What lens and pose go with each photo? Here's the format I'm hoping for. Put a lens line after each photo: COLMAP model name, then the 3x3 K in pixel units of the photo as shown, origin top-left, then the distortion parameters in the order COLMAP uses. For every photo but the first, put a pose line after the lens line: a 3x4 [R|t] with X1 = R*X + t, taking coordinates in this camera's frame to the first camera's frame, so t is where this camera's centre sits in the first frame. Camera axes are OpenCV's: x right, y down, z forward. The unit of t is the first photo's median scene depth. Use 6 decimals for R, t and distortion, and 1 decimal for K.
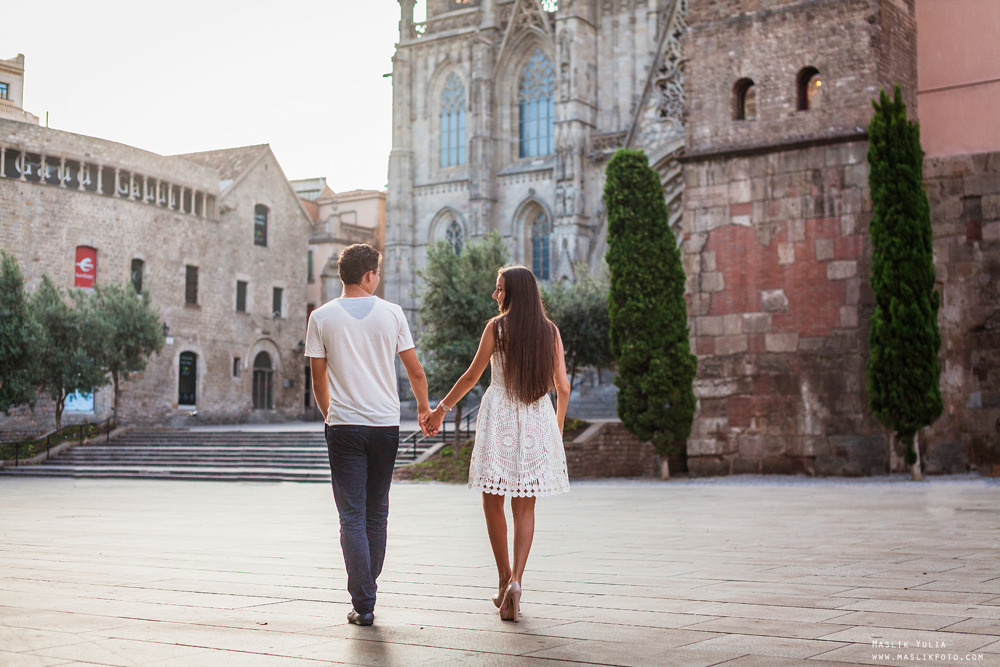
lens RADIAL K [[1353.4, 0, 500.0], [0, 1353.4, 333.5], [0, 0, 1]] dist [0.001408, 0.088451]
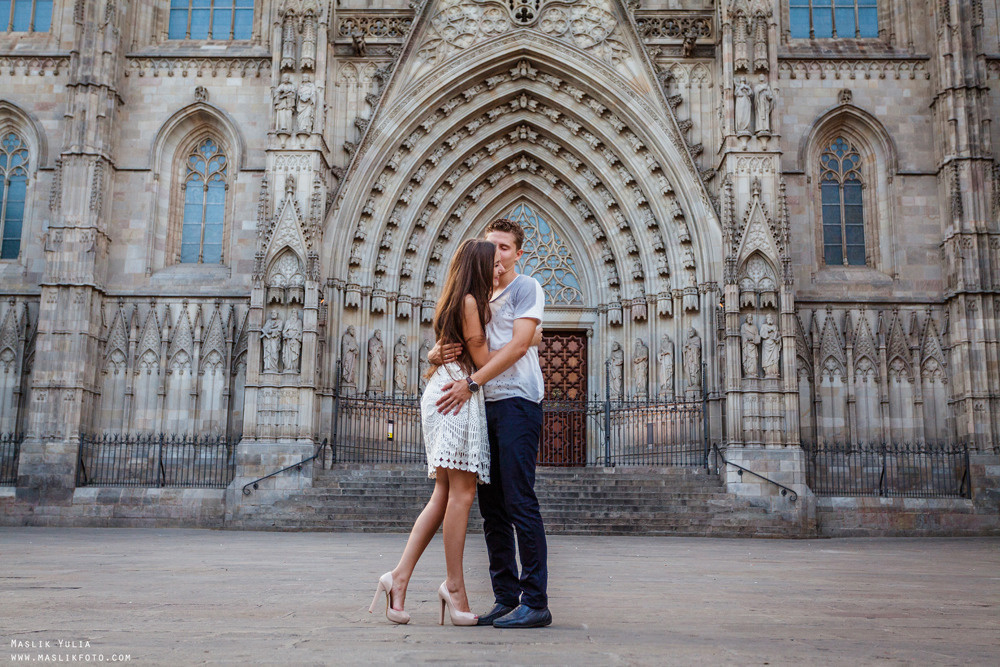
lens RADIAL K [[1098.2, 0, 500.0], [0, 1098.2, 333.5], [0, 0, 1]] dist [0.009309, -0.003482]
pose [[0.836826, 0.119640, 0.534236, -0.171302], [-0.056177, 0.989444, -0.133586, 0.067920], [-0.544579, 0.081776, 0.834714, 1.029155]]
